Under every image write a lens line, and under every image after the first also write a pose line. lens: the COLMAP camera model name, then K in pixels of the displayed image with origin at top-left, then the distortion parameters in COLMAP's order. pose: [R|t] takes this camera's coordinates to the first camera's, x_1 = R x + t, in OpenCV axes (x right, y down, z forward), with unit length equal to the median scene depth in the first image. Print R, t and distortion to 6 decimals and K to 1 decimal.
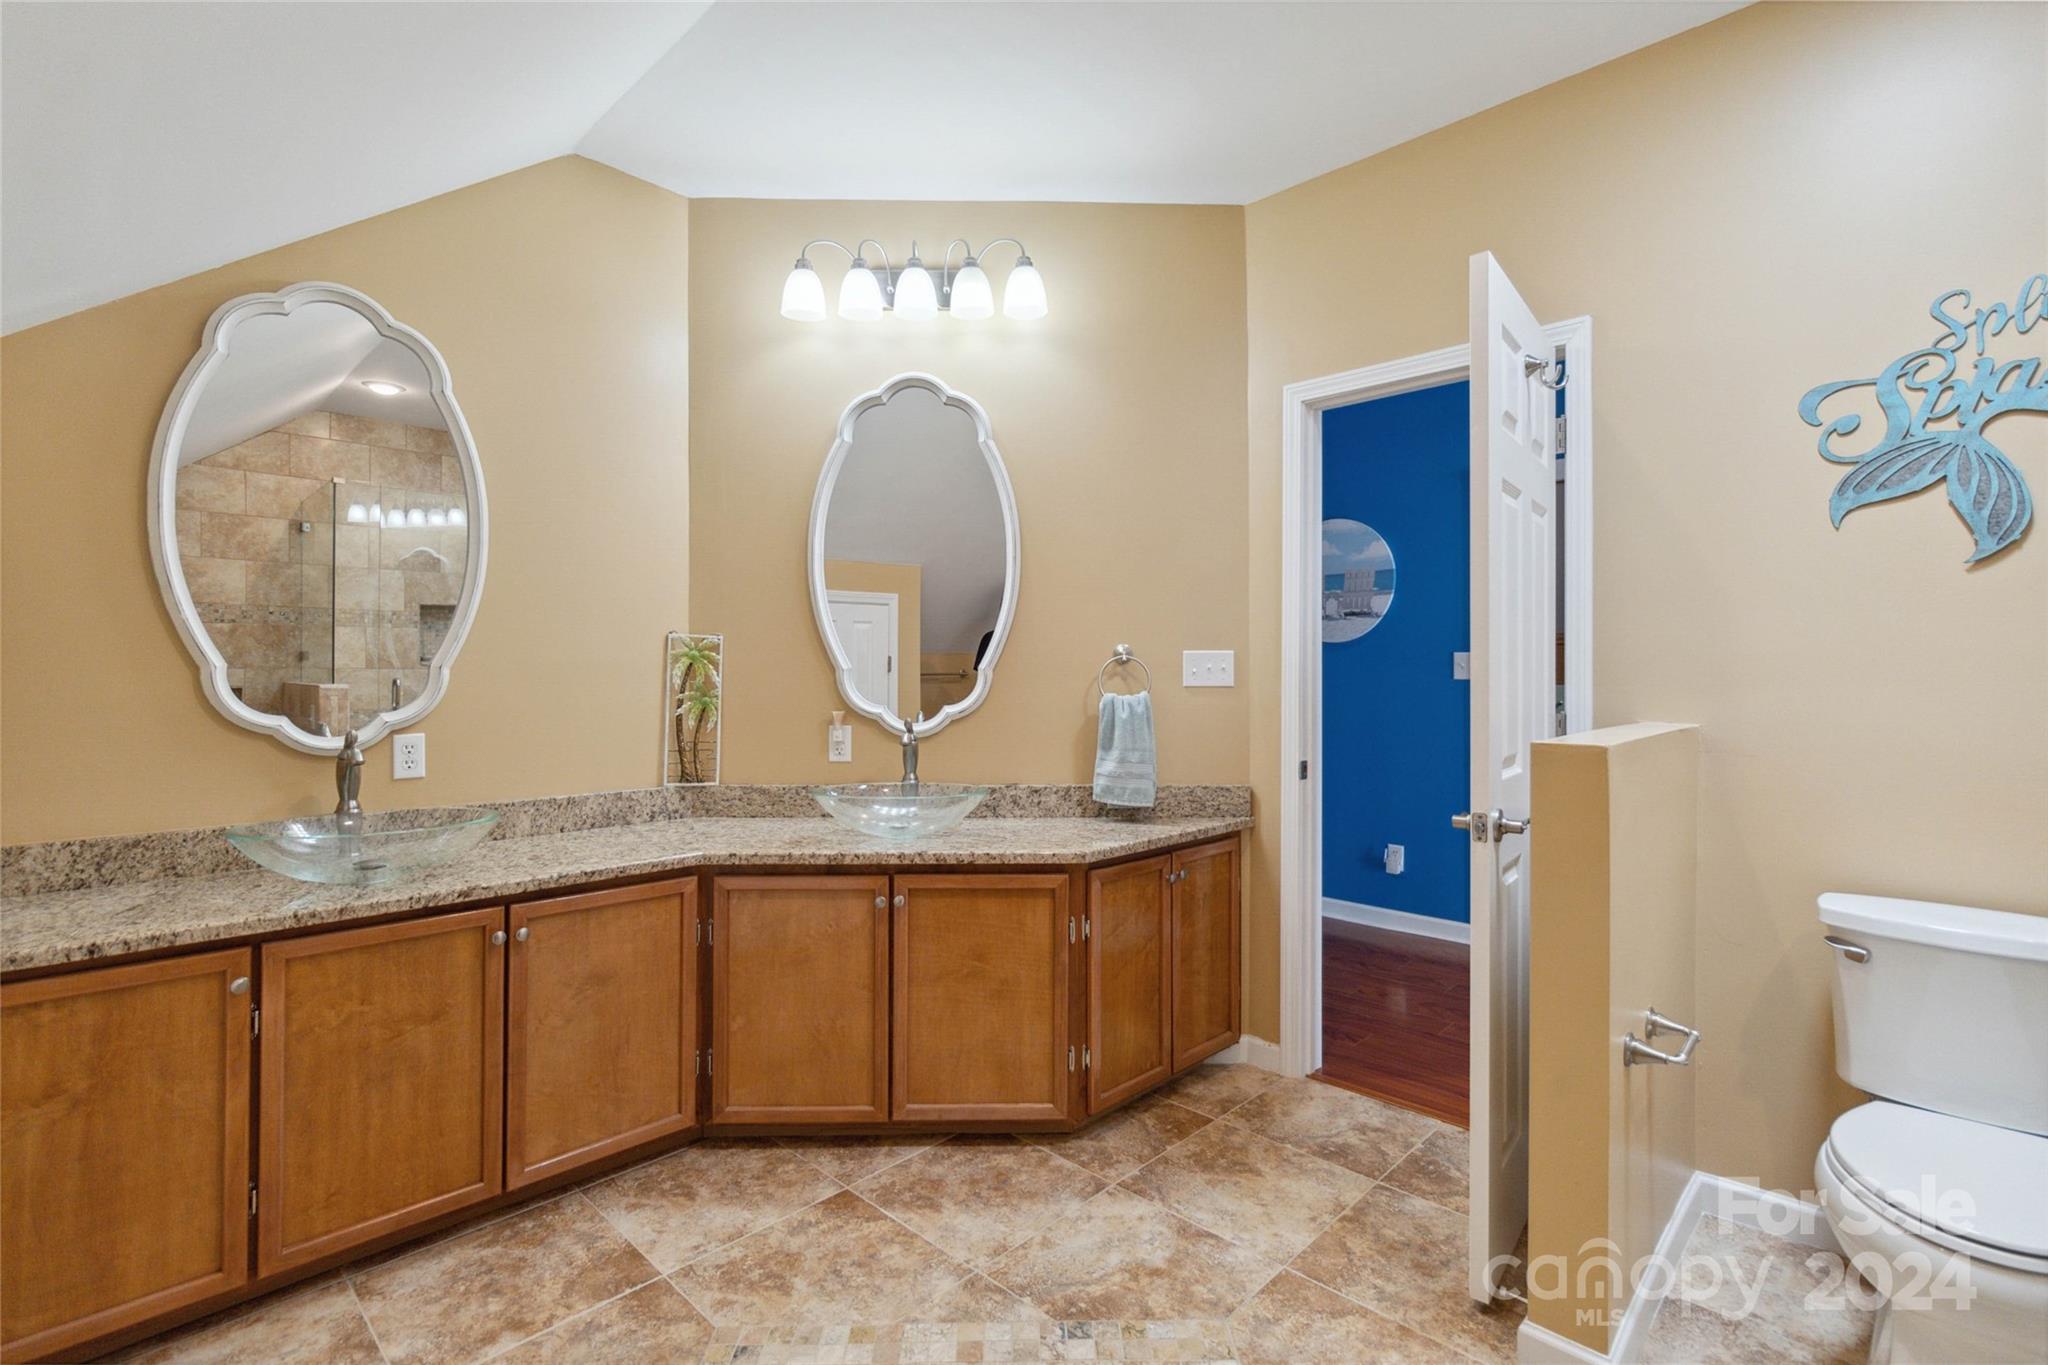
lens RADIAL K [[947.9, 0, 1038.0], [0, 947.9, 669.7], [0, 0, 1]] dist [-0.000186, 0.000796]
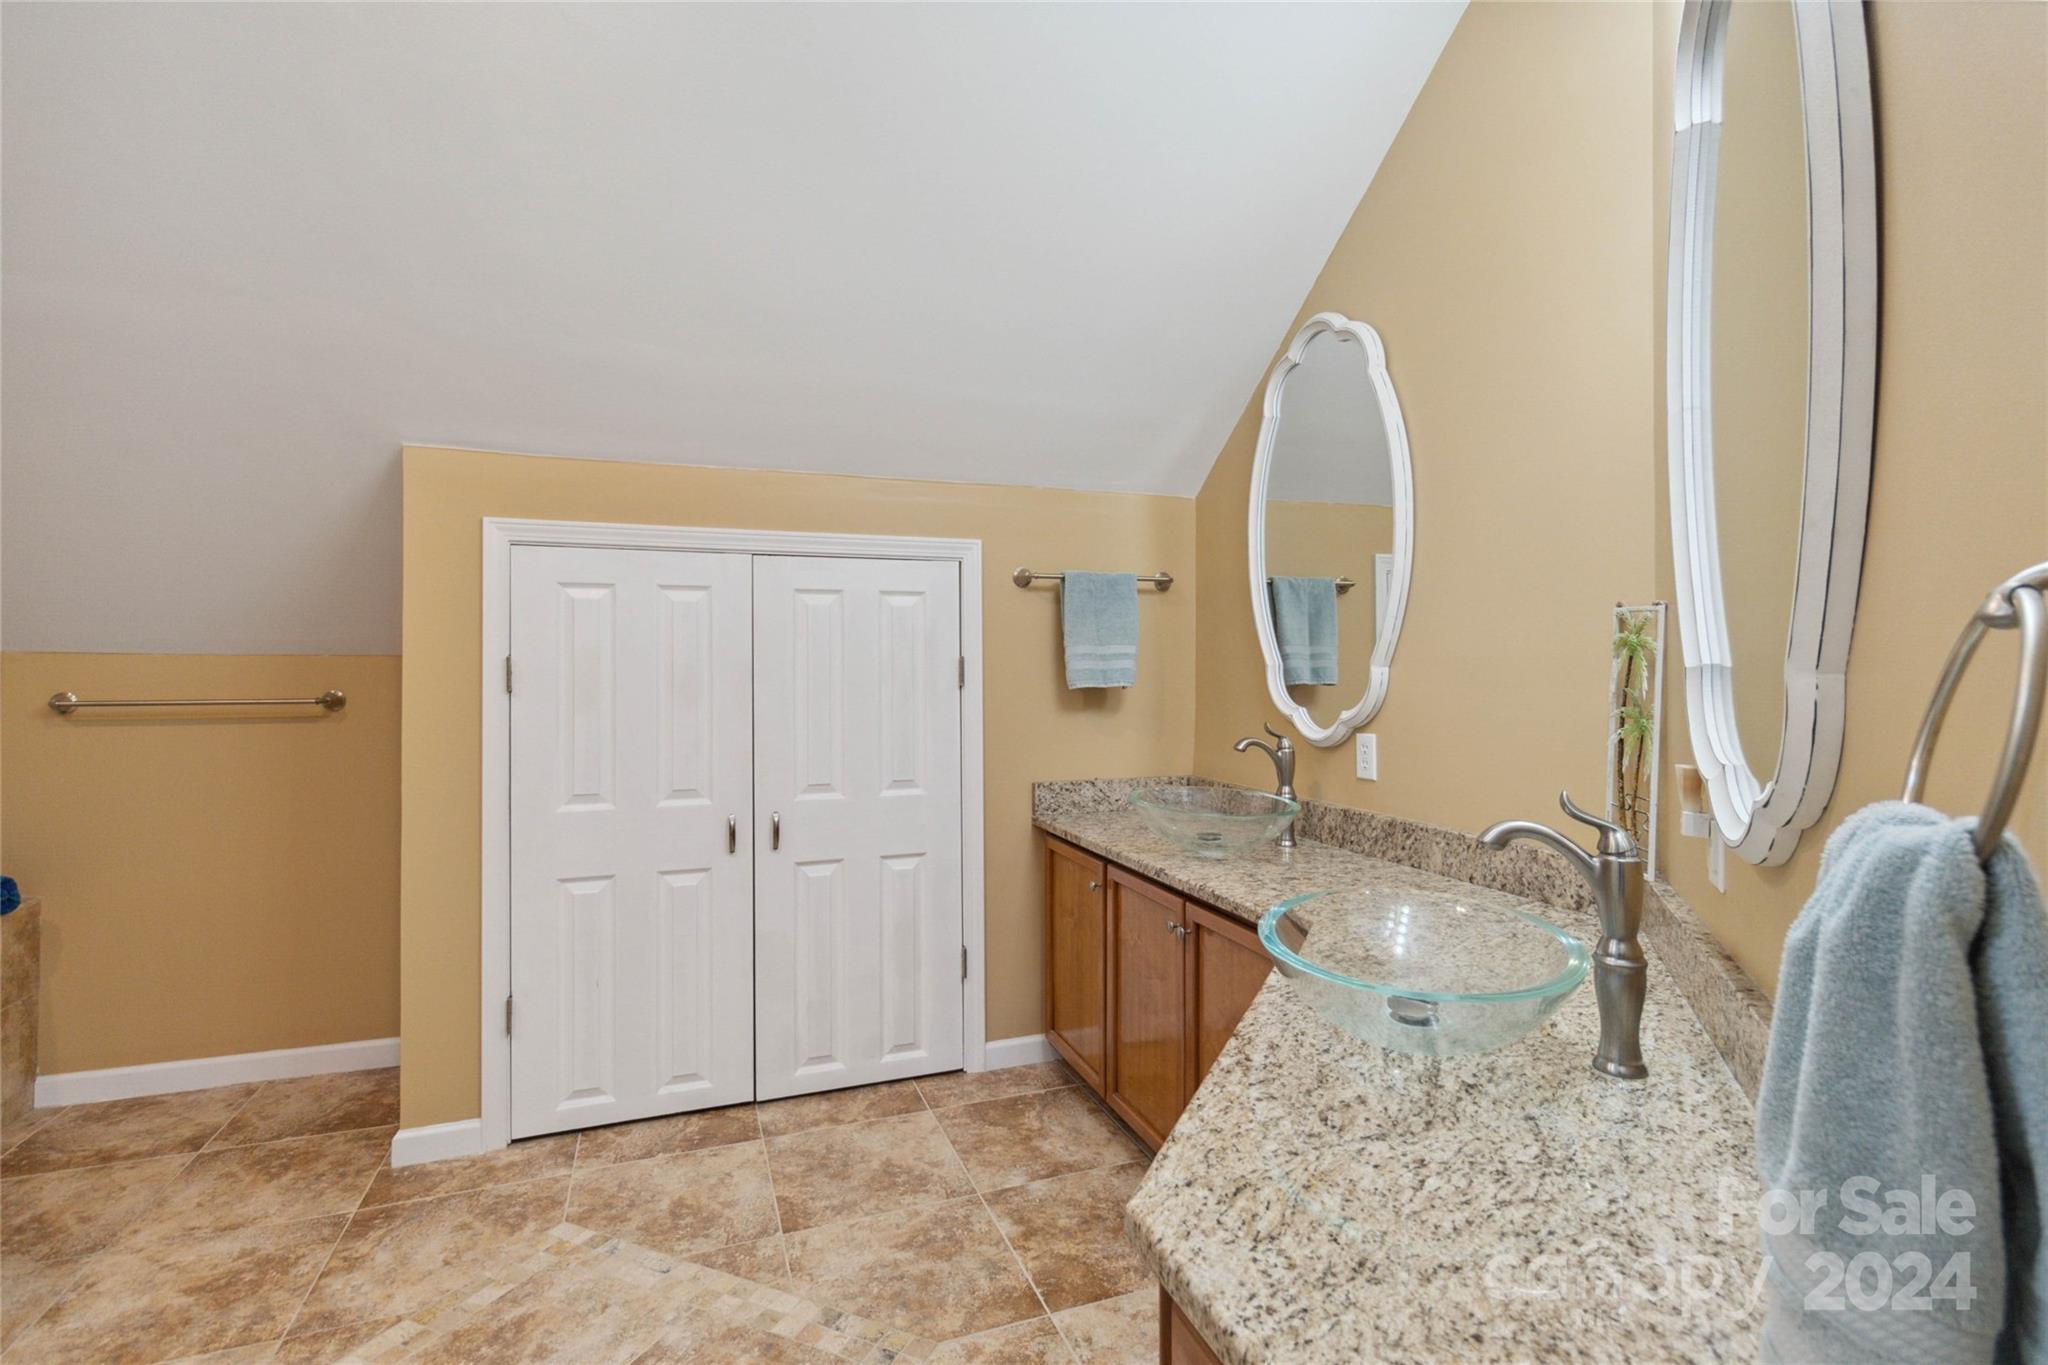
lens RADIAL K [[947.9, 0, 1038.0], [0, 947.9, 669.7], [0, 0, 1]] dist [-0.000186, 0.000796]
pose [[-0.423021, -0.001841, -0.906118, 0.403272], [-0.003398, 0.999994, -0.000446, 0.003213], [0.906113, 0.002890, -0.423025, 1.223135]]
